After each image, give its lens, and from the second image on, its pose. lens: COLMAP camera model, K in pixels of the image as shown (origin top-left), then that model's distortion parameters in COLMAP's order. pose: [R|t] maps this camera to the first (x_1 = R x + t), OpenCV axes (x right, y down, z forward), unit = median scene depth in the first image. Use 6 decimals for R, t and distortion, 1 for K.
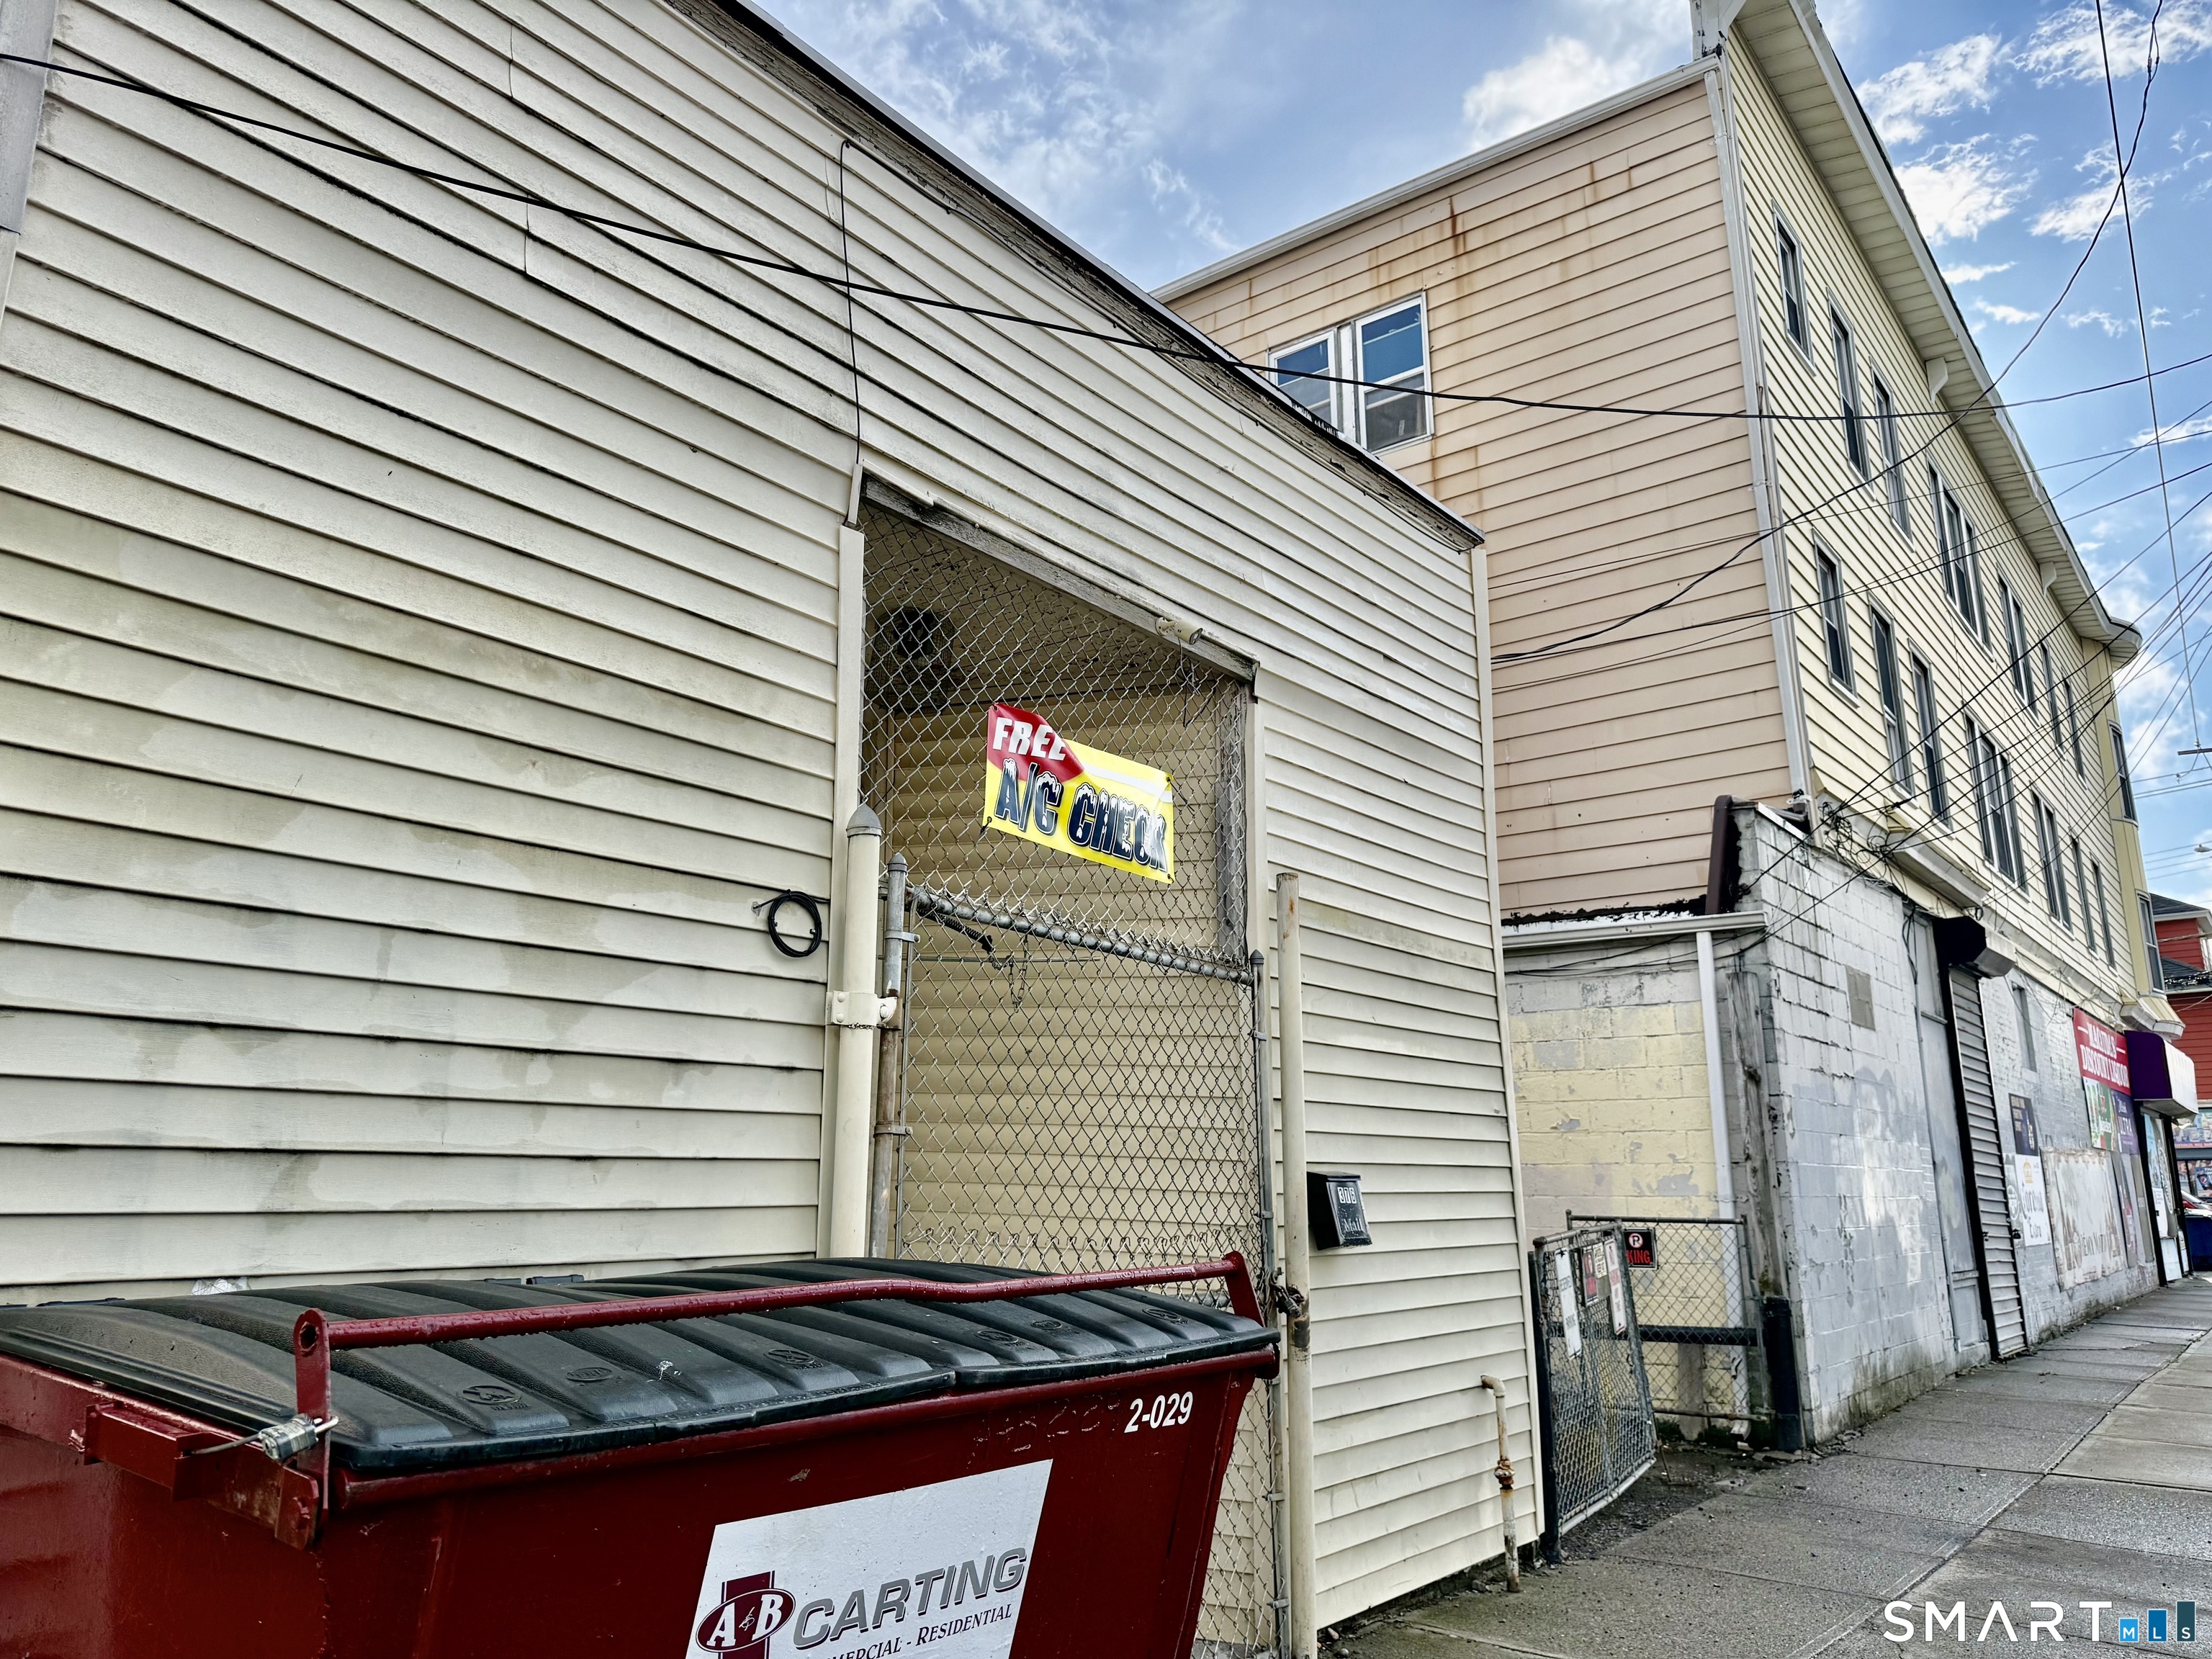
lens RADIAL K [[1526.9, 0, 1094.5], [0, 1526.9, 841.3], [0, 0, 1]] dist [0.058653, -0.059418]
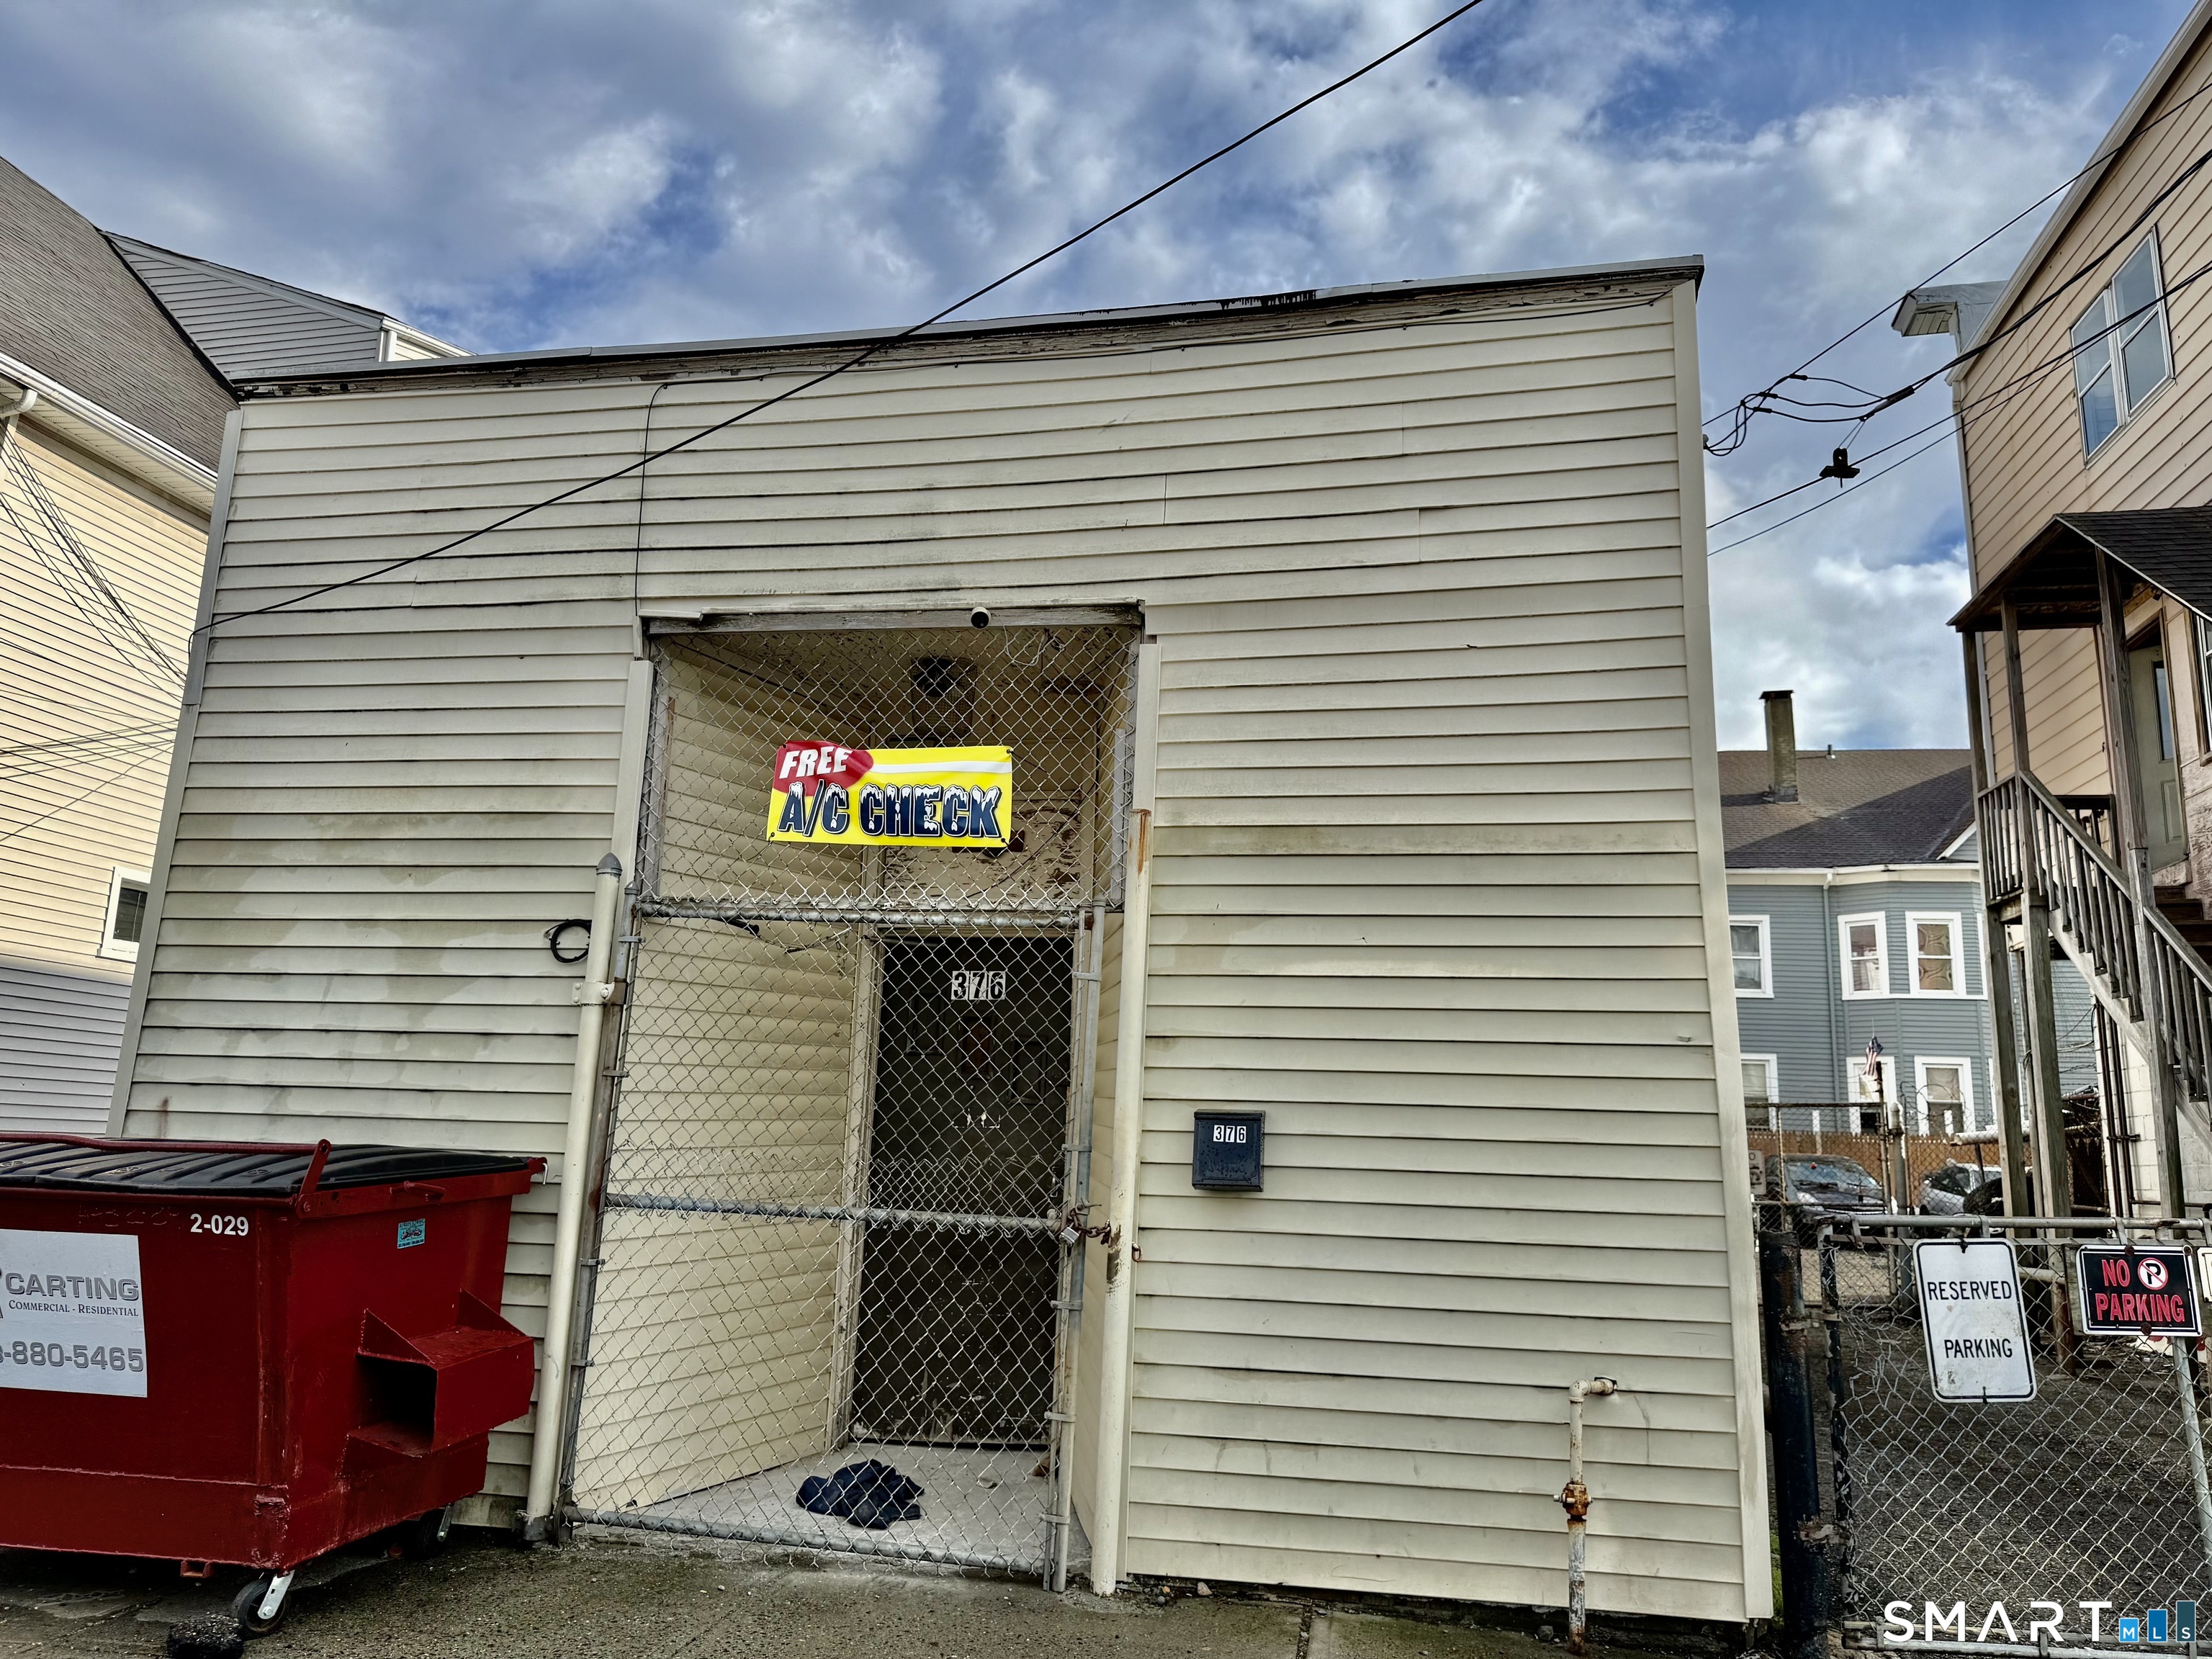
lens RADIAL K [[1526.9, 0, 1094.5], [0, 1526.9, 841.3], [0, 0, 1]] dist [0.058653, -0.059418]
pose [[0.475571, -0.162810, -0.864480, 1.183579], [0.164542, 0.981843, -0.094395, 0.158971], [0.864152, -0.097352, 0.493725, 0.596005]]
